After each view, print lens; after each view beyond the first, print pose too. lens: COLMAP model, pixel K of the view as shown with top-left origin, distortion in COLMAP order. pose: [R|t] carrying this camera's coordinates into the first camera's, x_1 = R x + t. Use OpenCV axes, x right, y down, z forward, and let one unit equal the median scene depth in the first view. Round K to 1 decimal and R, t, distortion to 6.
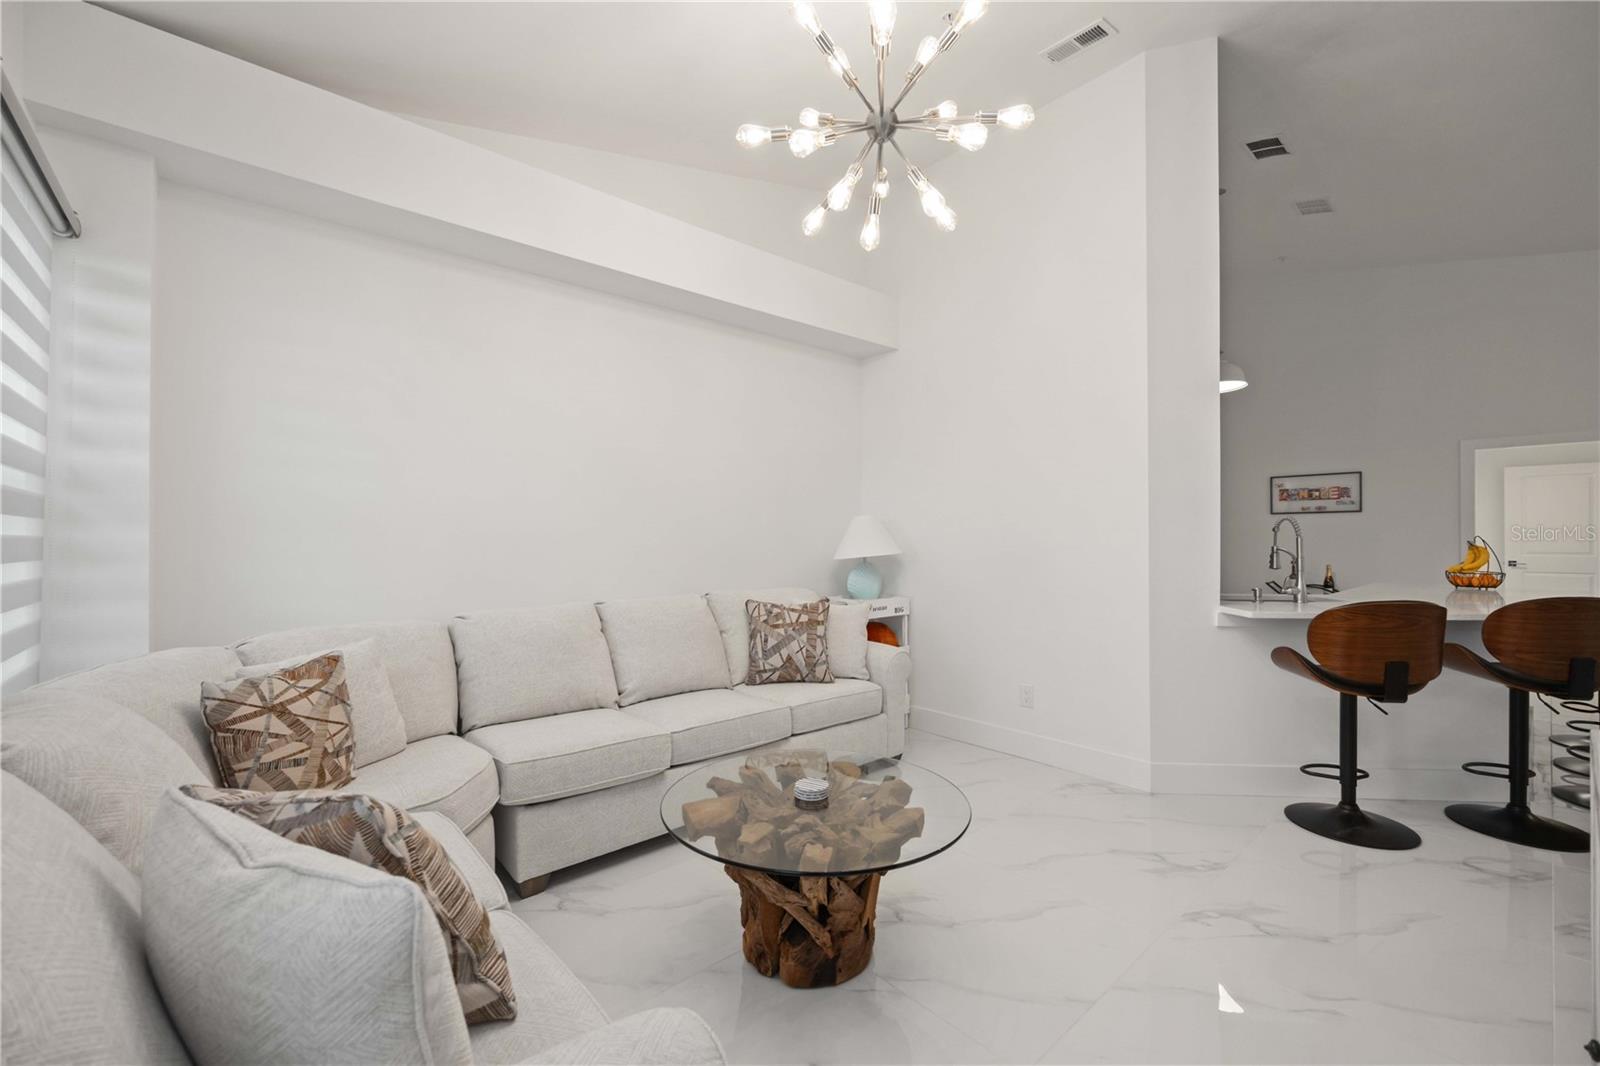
lens RADIAL K [[659.9, 0, 800.0], [0, 659.9, 539.1], [0, 0, 1]] dist [0.000851, -0.000031]
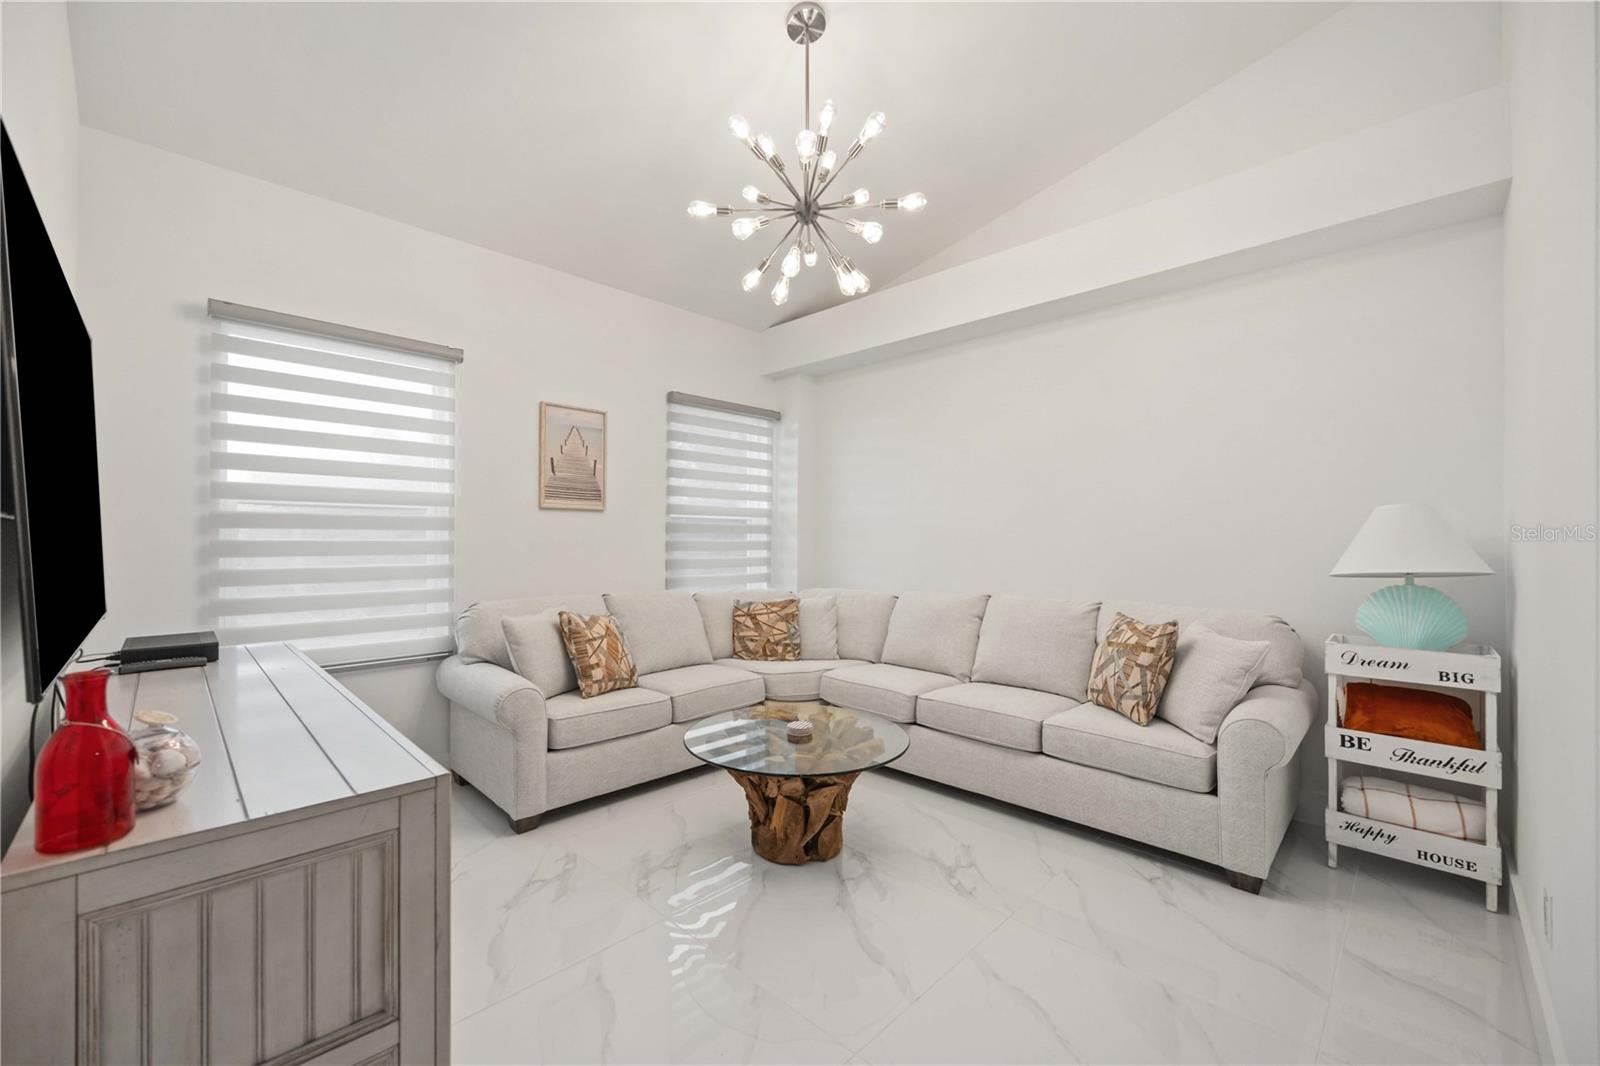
lens RADIAL K [[639.3, 0, 800.7], [0, 639.3, 549.7], [0, 0, 1]] dist [-0.002509, -0.000321]
pose [[0.076683, 0.014079, -0.996956, 0.403566], [-0.002120, 0.999900, 0.013957, -0.001292], [0.997053, 0.001043, 0.076705, 0.278867]]
